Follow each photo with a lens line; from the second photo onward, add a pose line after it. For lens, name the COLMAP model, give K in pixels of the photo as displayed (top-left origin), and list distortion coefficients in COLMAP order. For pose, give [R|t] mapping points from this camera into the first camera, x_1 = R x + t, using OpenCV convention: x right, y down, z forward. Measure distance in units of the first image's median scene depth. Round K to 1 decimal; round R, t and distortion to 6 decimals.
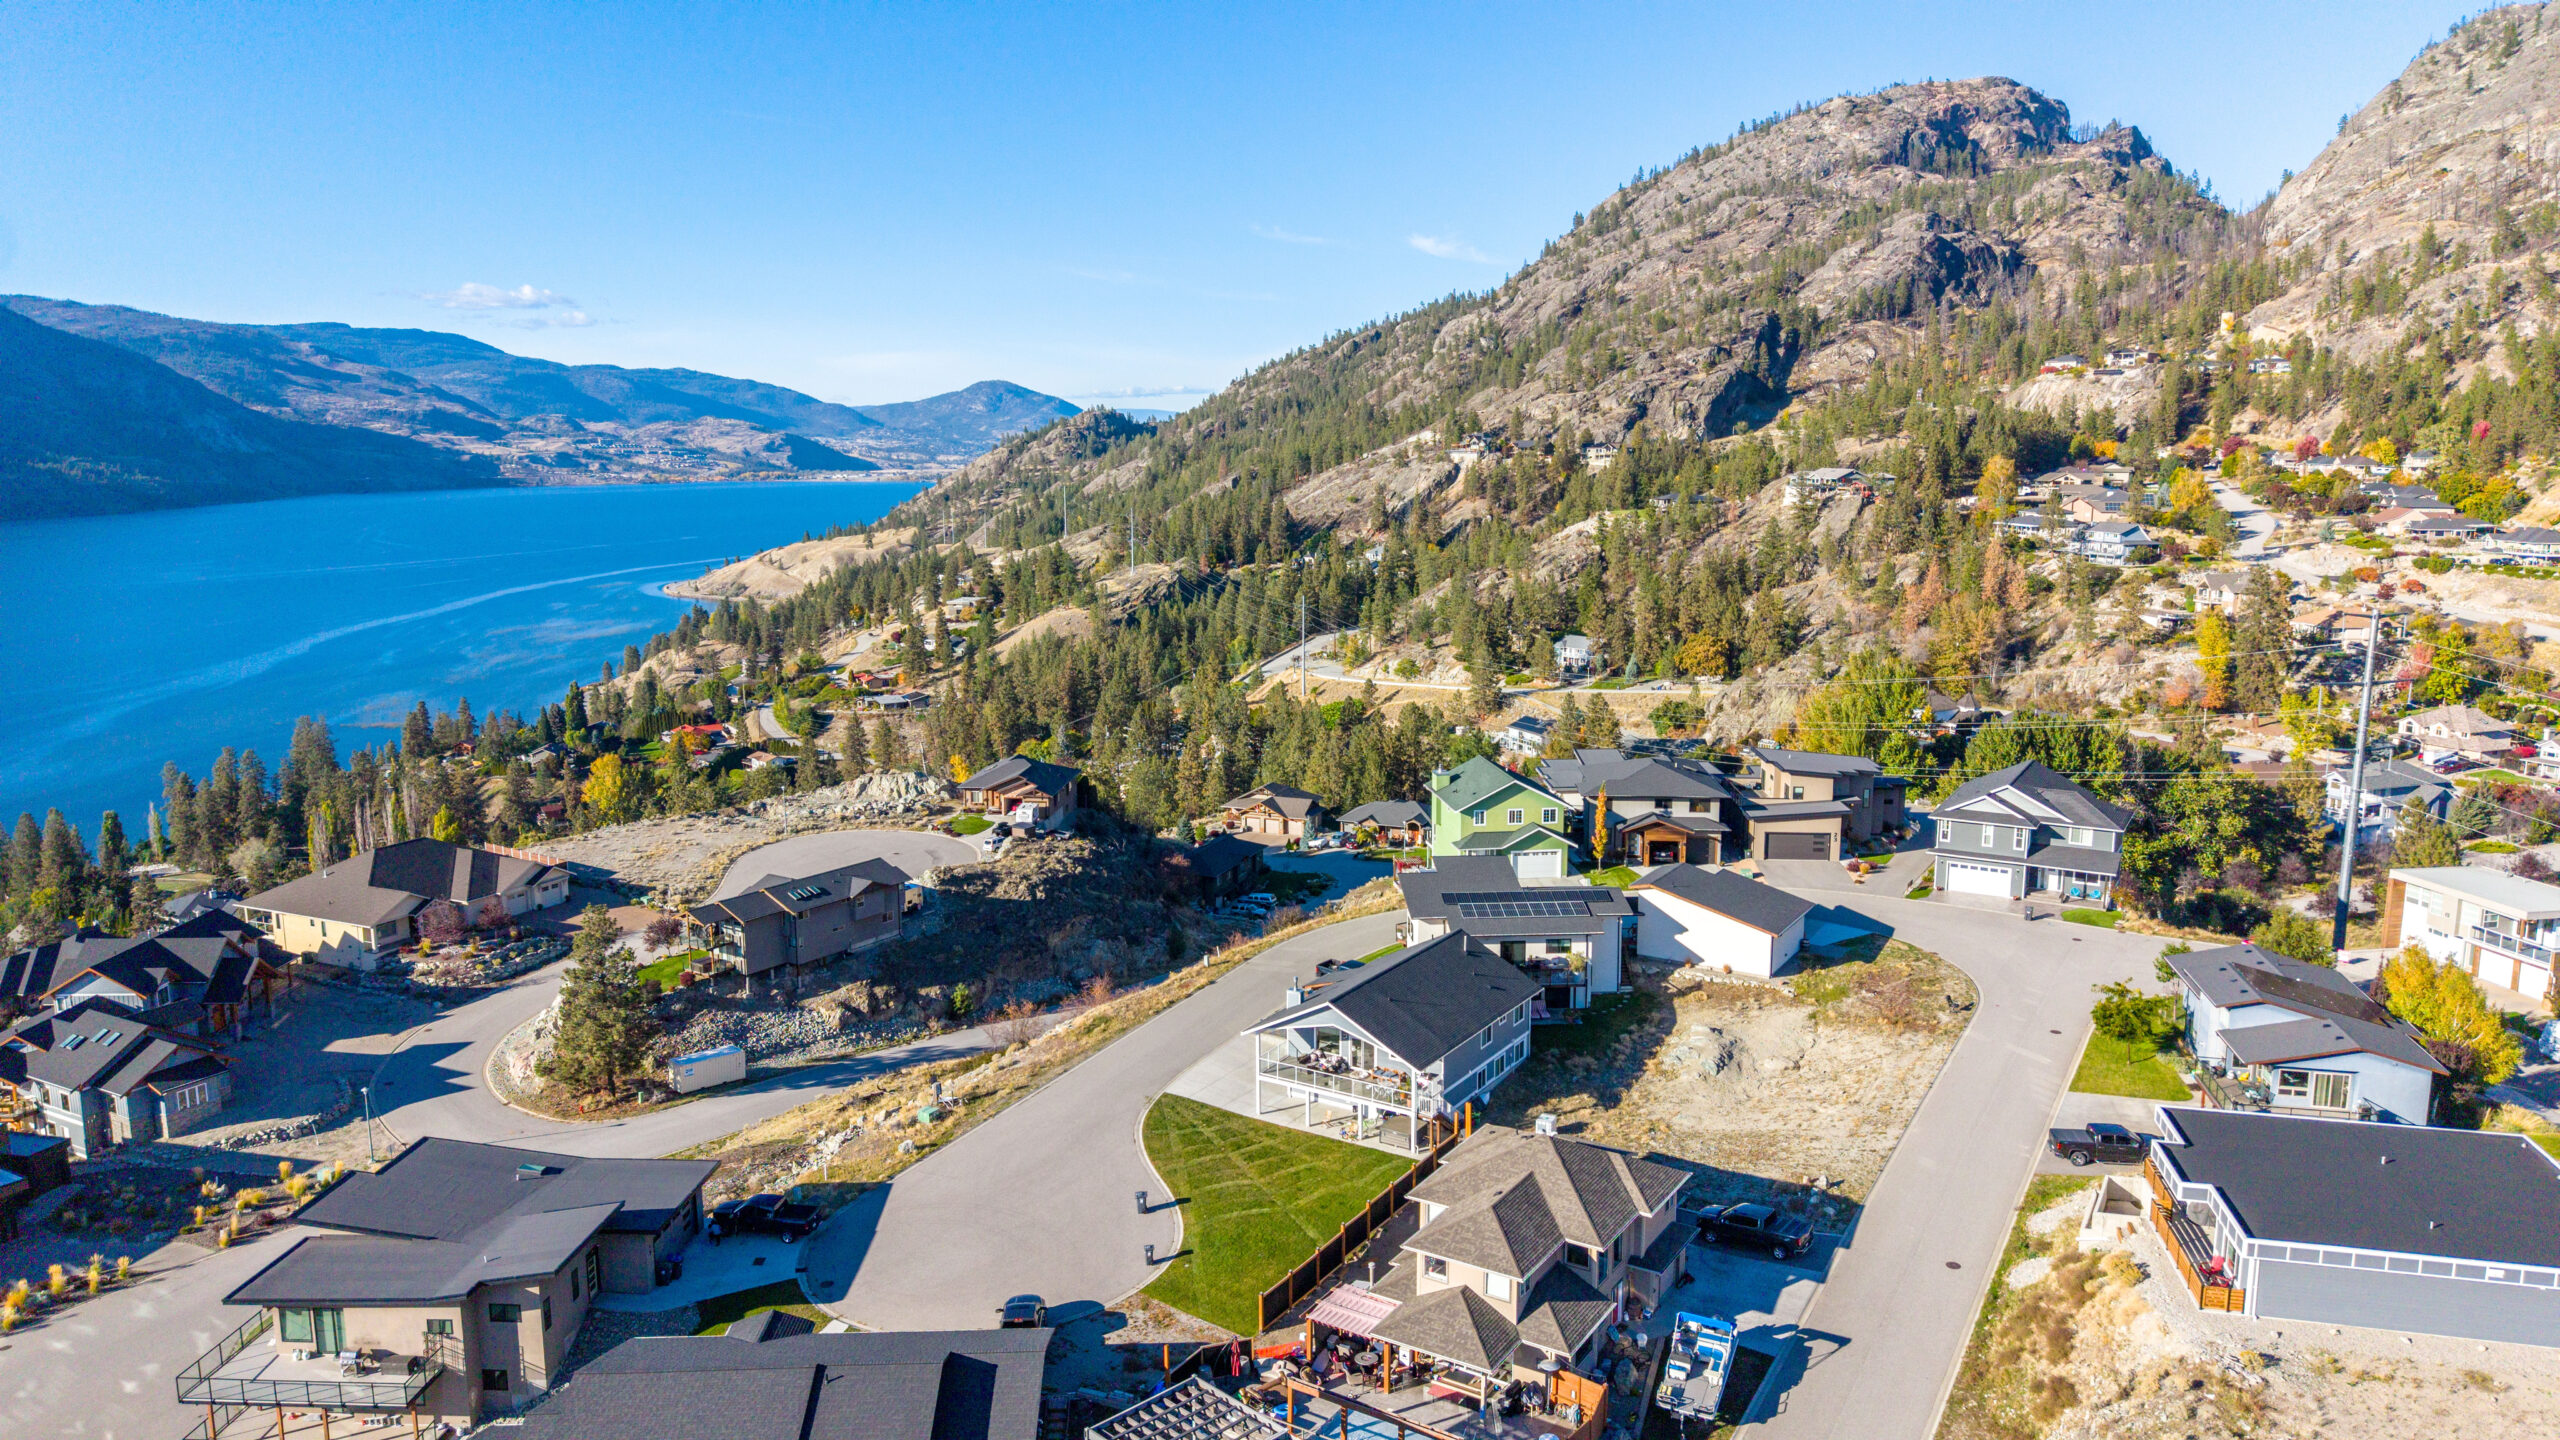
lens RADIAL K [[1710.6, 0, 1275.5], [0, 1710.6, 717.0], [0, 0, 1]] dist [0.041695, -0.047978]
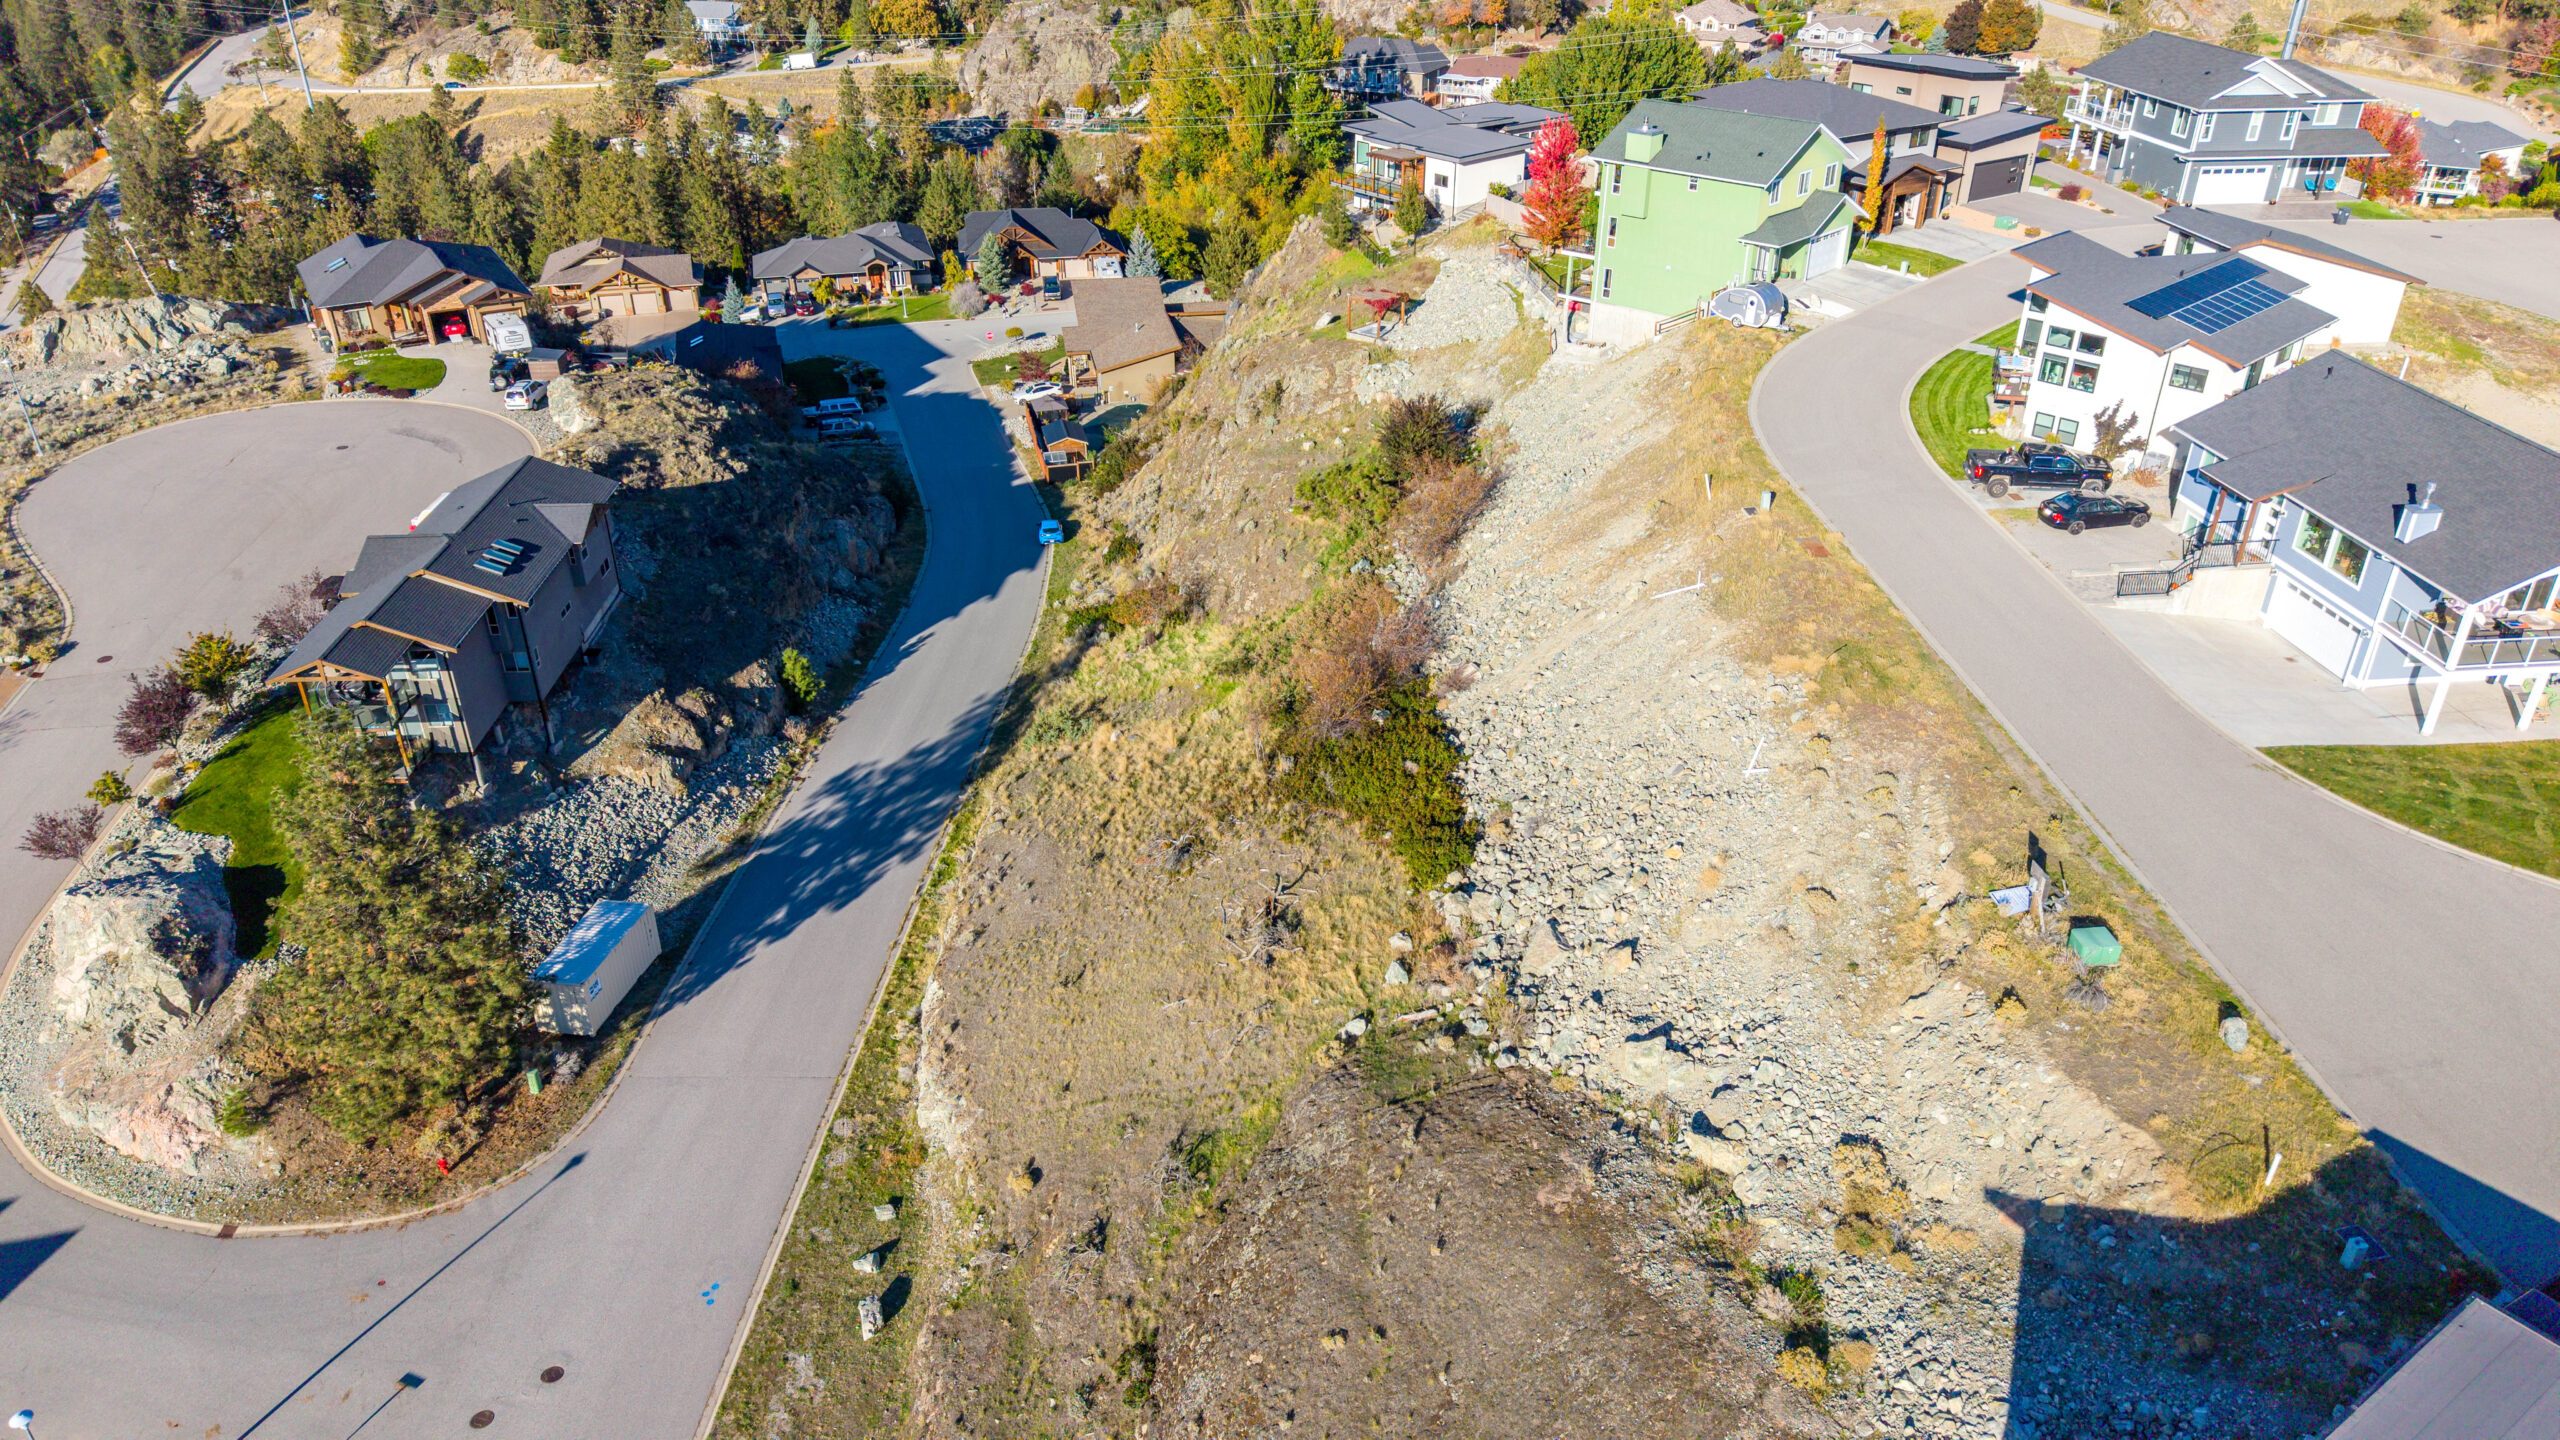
lens RADIAL K [[1710.6, 0, 1275.5], [0, 1710.6, 717.0], [0, 0, 1]] dist [0.041695, -0.047978]
pose [[0.790171, -0.290946, 0.539426, -0.063969], [0.095499, 0.927838, 0.360550, -0.001638], [-0.605400, -0.233381, 0.760936, 0.083226]]
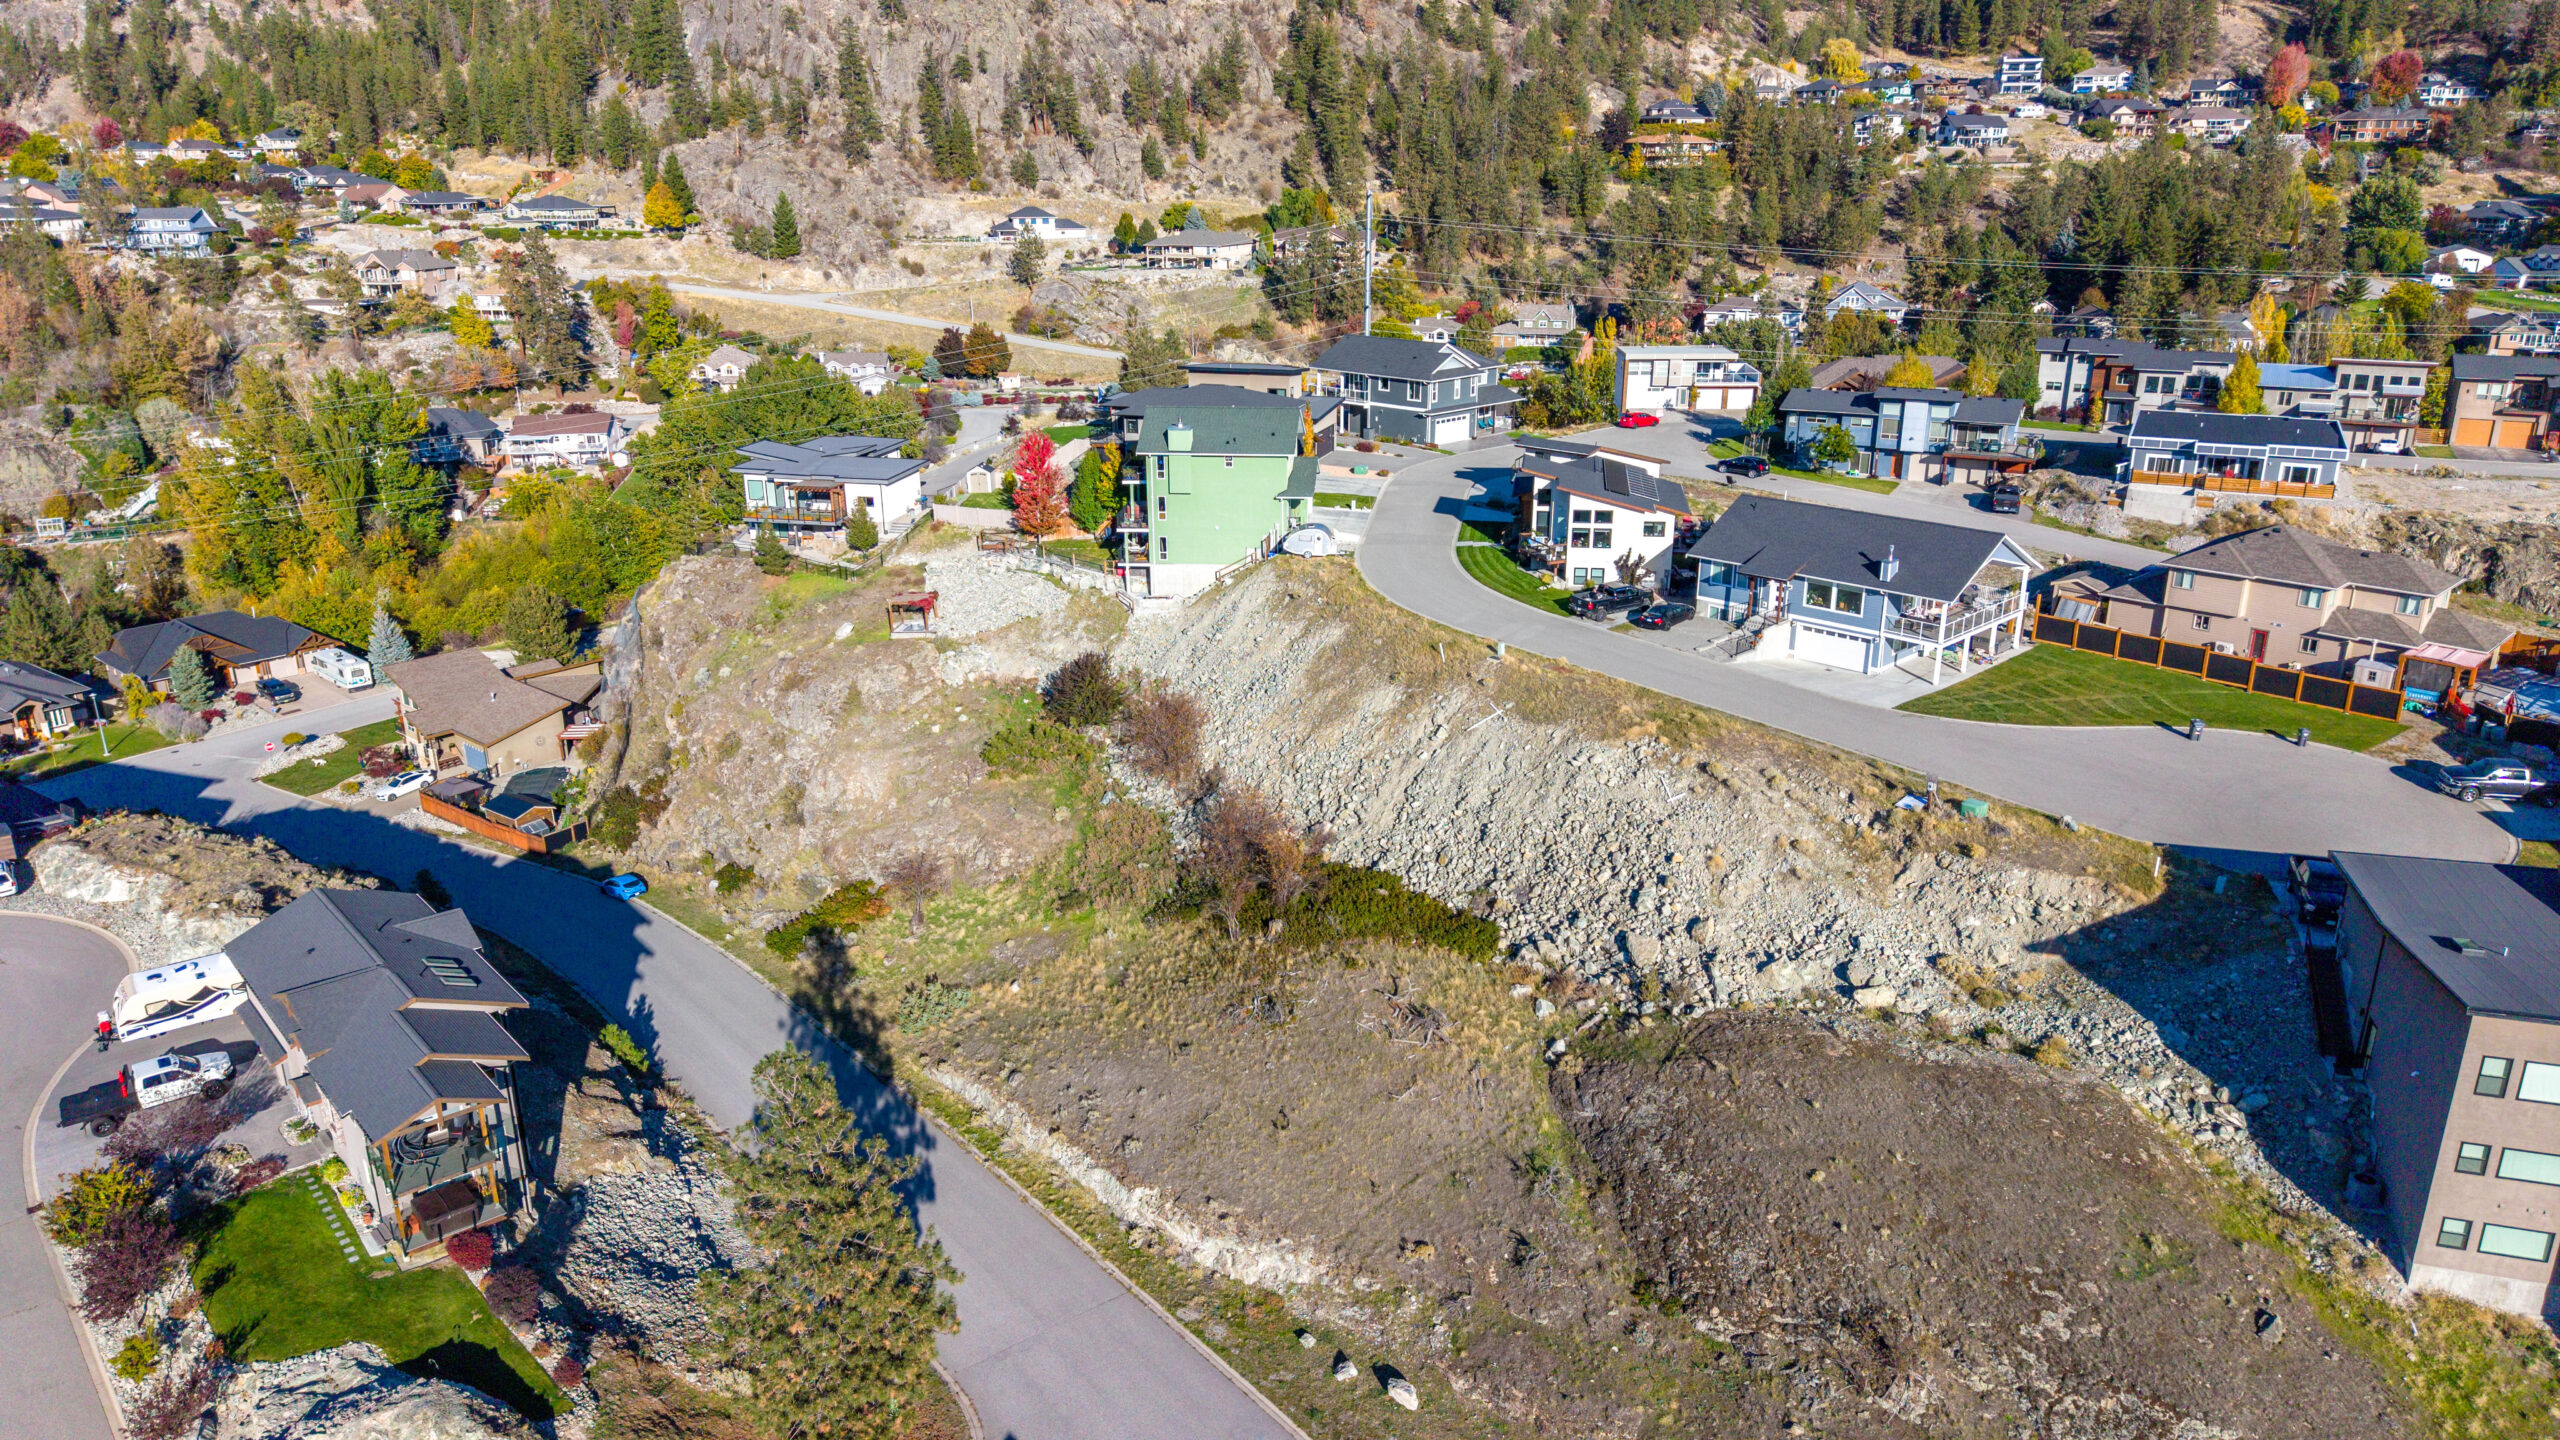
lens RADIAL K [[1710.6, 0, 1275.5], [0, 1710.6, 717.0], [0, 0, 1]] dist [0.041695, -0.047978]
pose [[0.238804, -0.304409, 0.922121, -0.103865], [0.161554, 0.948816, 0.271383, -0.007842], [-0.957535, 0.084165, 0.275759, 0.113421]]
